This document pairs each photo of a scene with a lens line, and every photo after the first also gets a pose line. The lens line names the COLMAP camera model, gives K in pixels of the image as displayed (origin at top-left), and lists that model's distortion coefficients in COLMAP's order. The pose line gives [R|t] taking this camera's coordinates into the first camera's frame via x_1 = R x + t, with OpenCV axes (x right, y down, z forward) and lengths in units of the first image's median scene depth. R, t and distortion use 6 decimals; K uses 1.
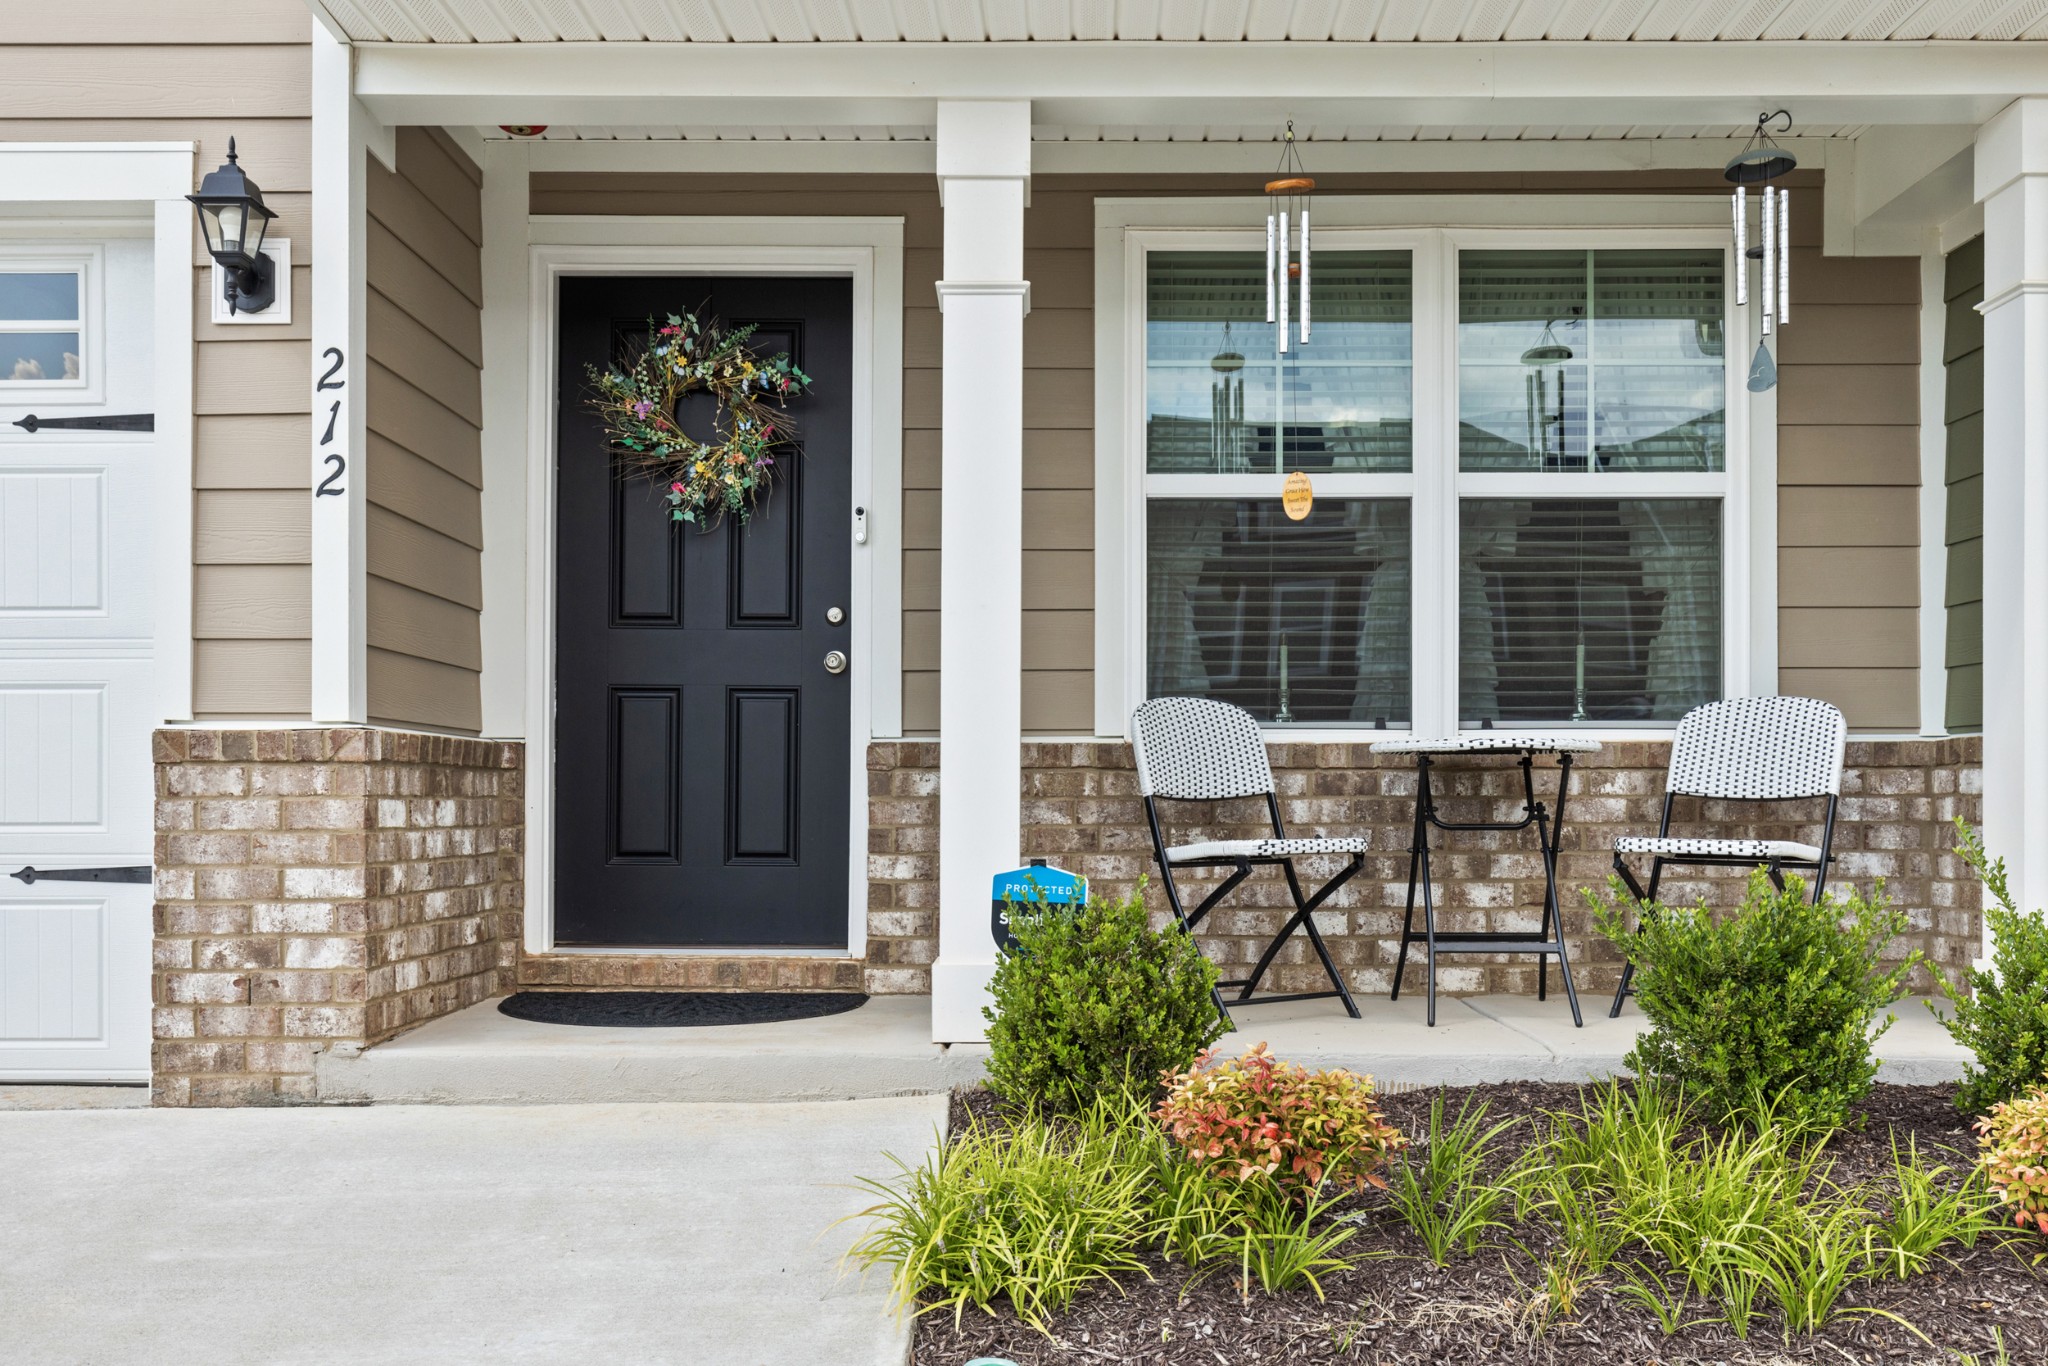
lens RADIAL K [[1731.3, 0, 1013.5], [0, 1731.3, 655.7], [0, 0, 1]] dist [0.002242, -0.004167]
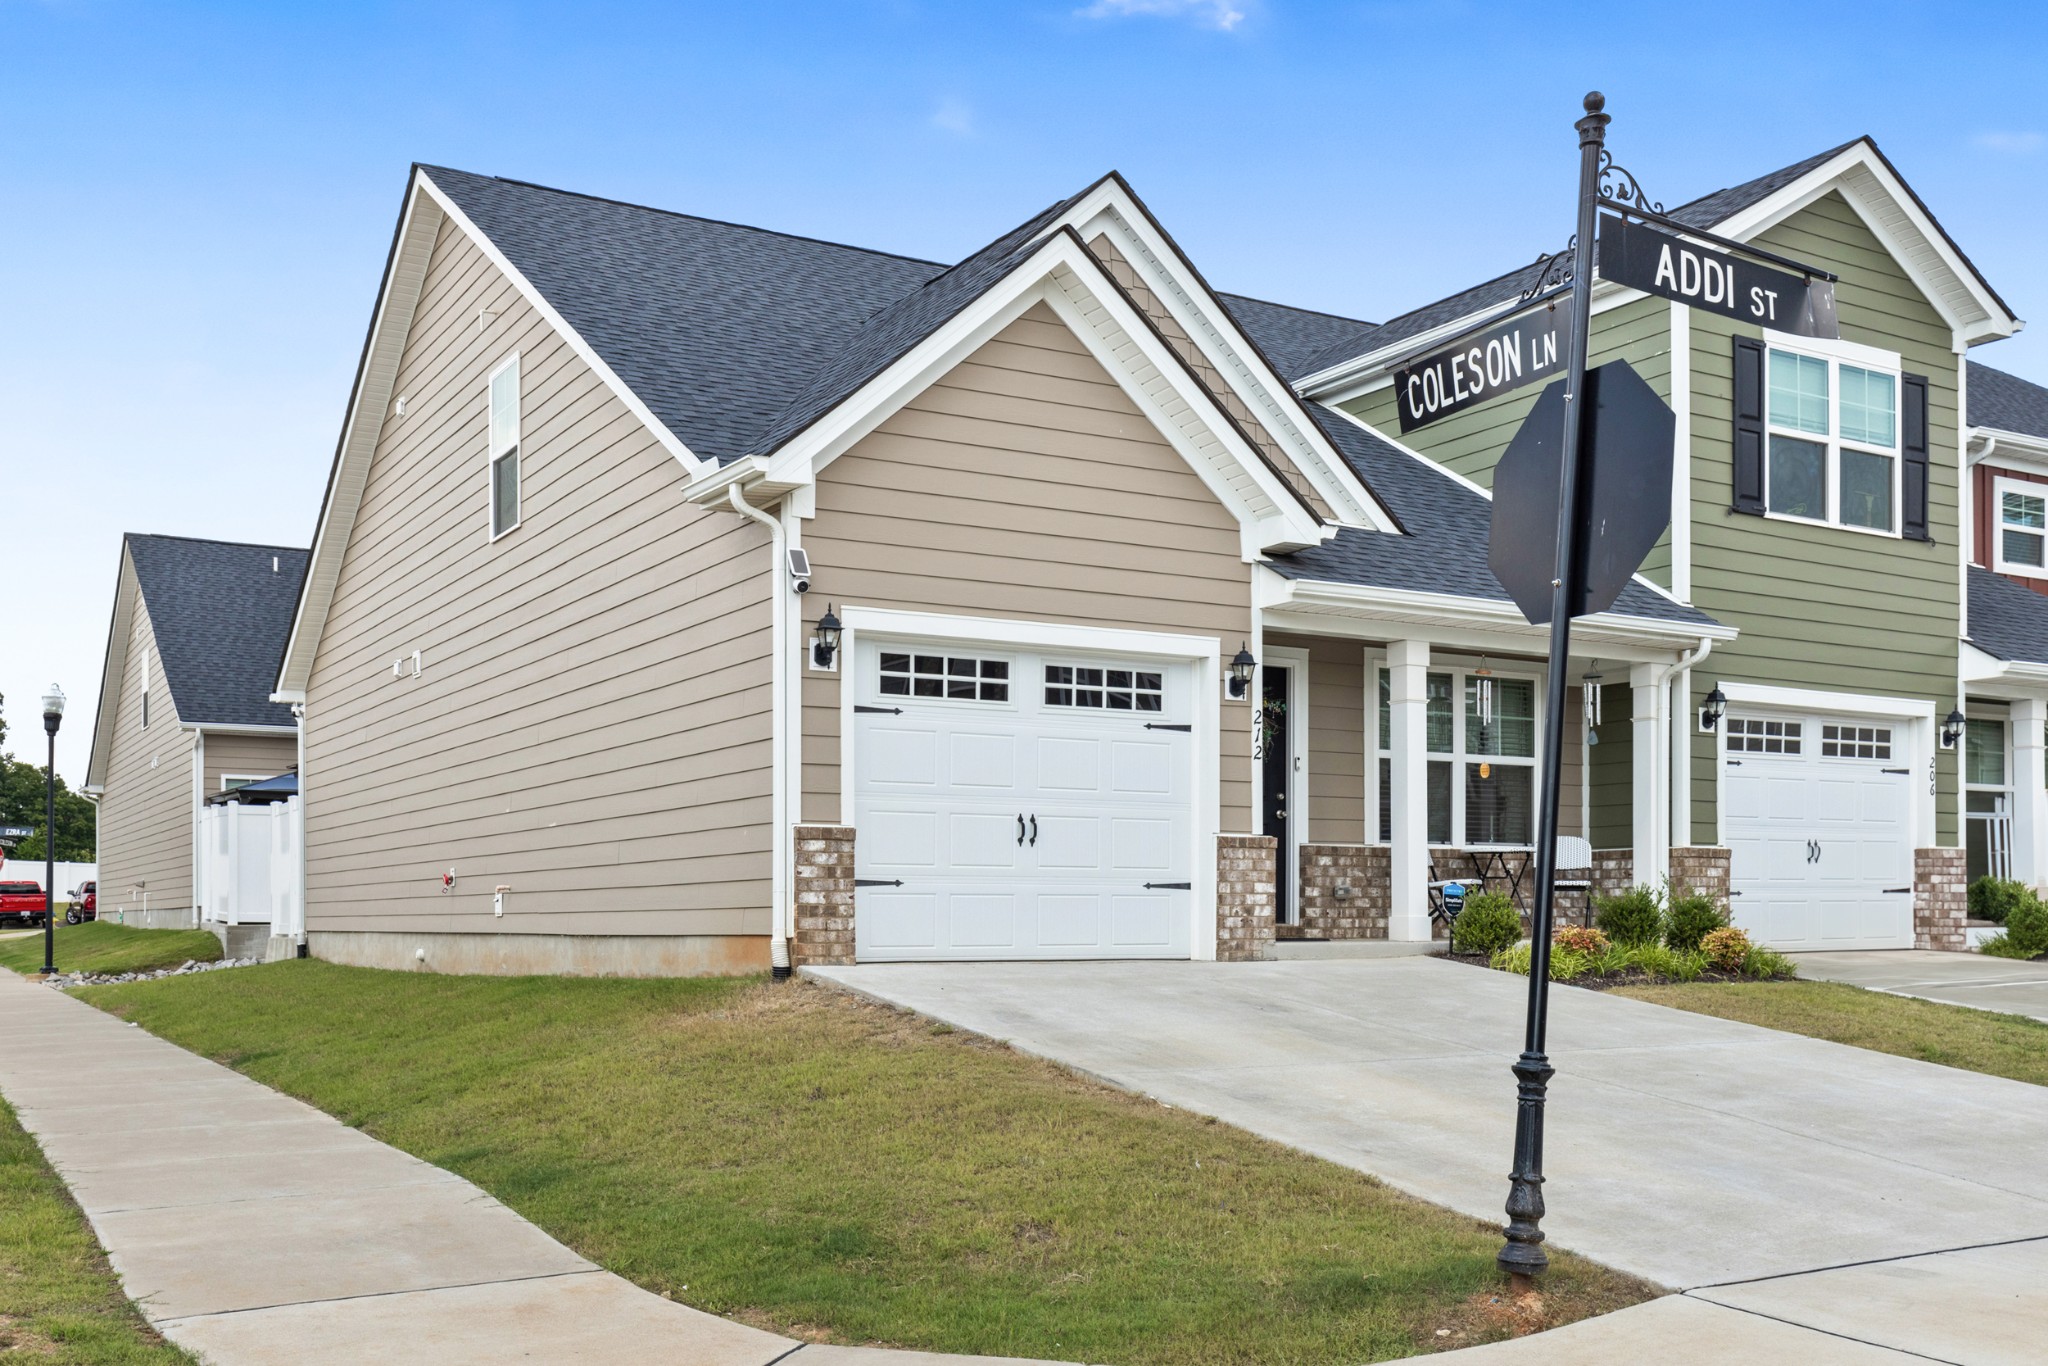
lens RADIAL K [[1731.3, 0, 1013.5], [0, 1731.3, 655.7], [0, 0, 1]] dist [0.002242, -0.004167]
pose [[0.882085, 0.071834, 0.465582, -2.235745], [-0.040536, 0.996214, -0.076907, -0.023542], [-0.469344, 0.048966, 0.881657, -1.500638]]
